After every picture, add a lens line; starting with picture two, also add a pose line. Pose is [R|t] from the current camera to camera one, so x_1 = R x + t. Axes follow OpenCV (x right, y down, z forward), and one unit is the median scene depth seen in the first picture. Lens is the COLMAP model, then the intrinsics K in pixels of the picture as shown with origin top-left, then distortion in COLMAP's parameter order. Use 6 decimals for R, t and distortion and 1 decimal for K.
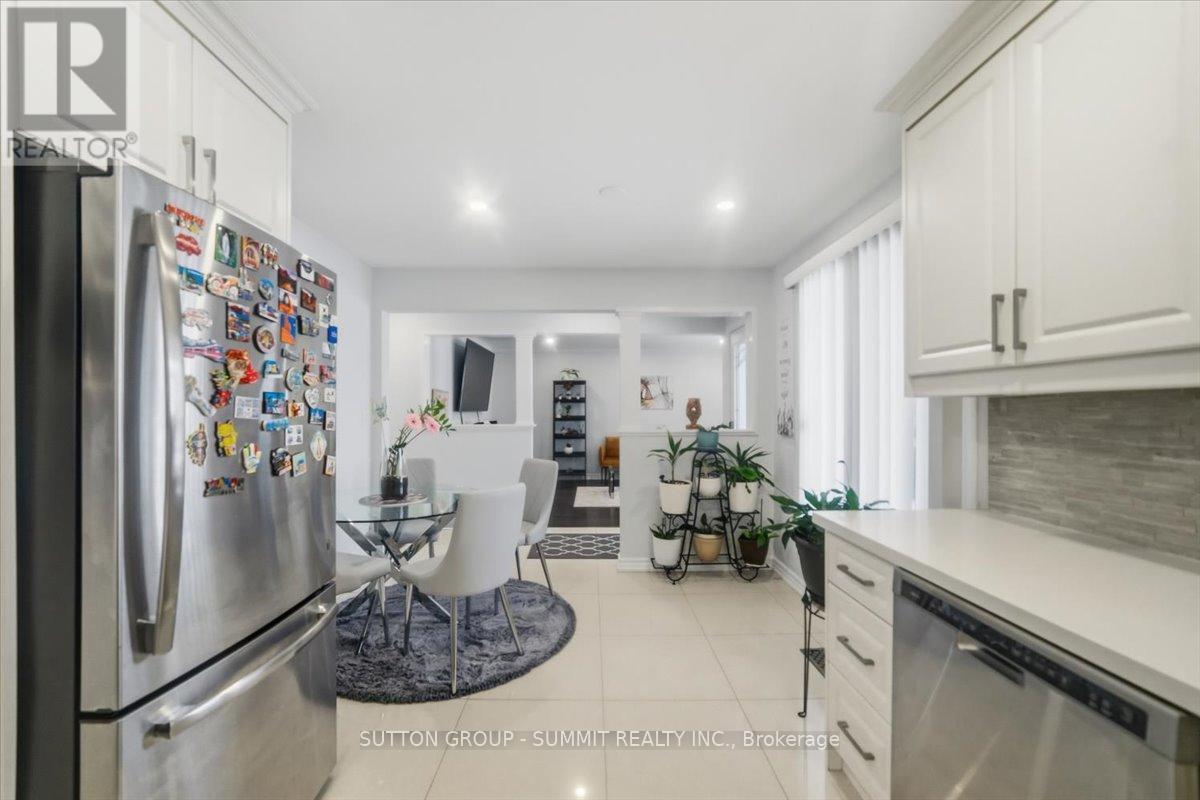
lens RADIAL K [[475.9, 0, 594.0], [0, 475.9, 406.8], [0, 0, 1]] dist [0.000981, 0.000338]
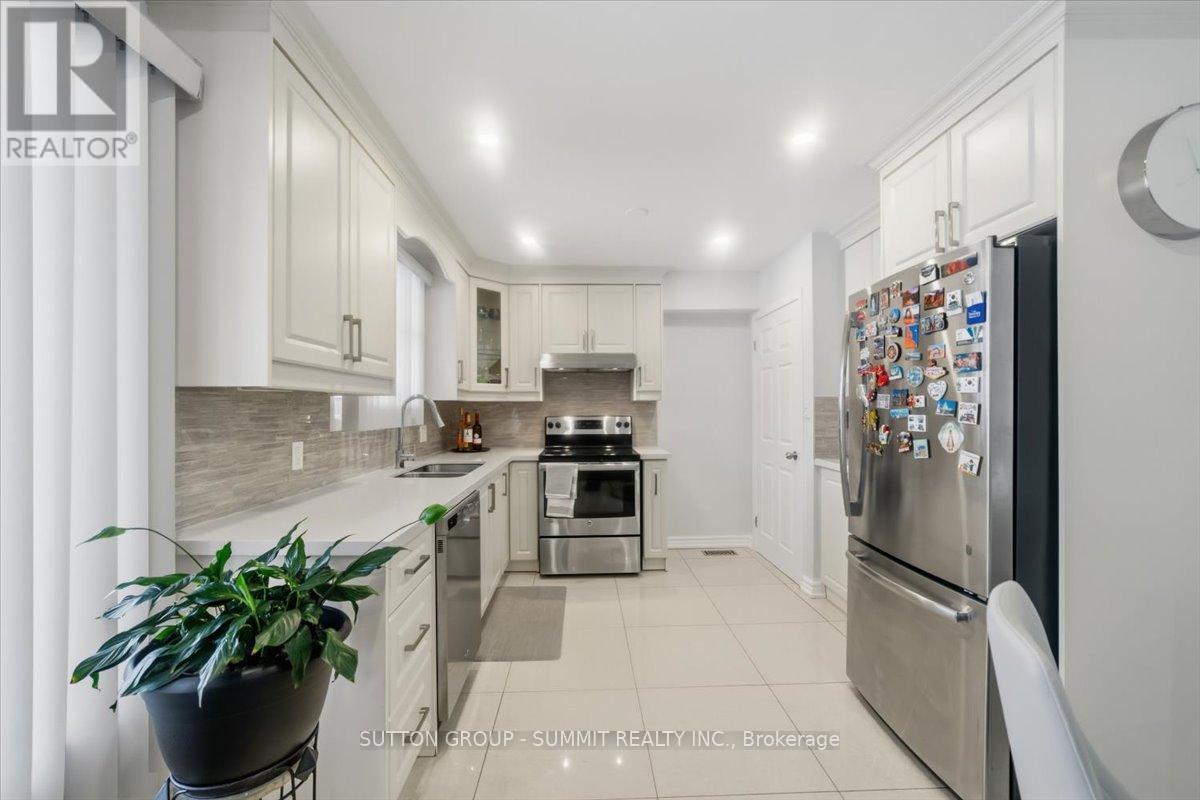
lens RADIAL K [[475.9, 0, 594.0], [0, 475.9, 406.8], [0, 0, 1]] dist [0.000981, 0.000338]
pose [[-0.999882, 0.004618, -0.014646, 0.188219], [0.004720, 0.999965, -0.006943, 0.022744], [0.014614, -0.007012, -0.999869, 2.148649]]
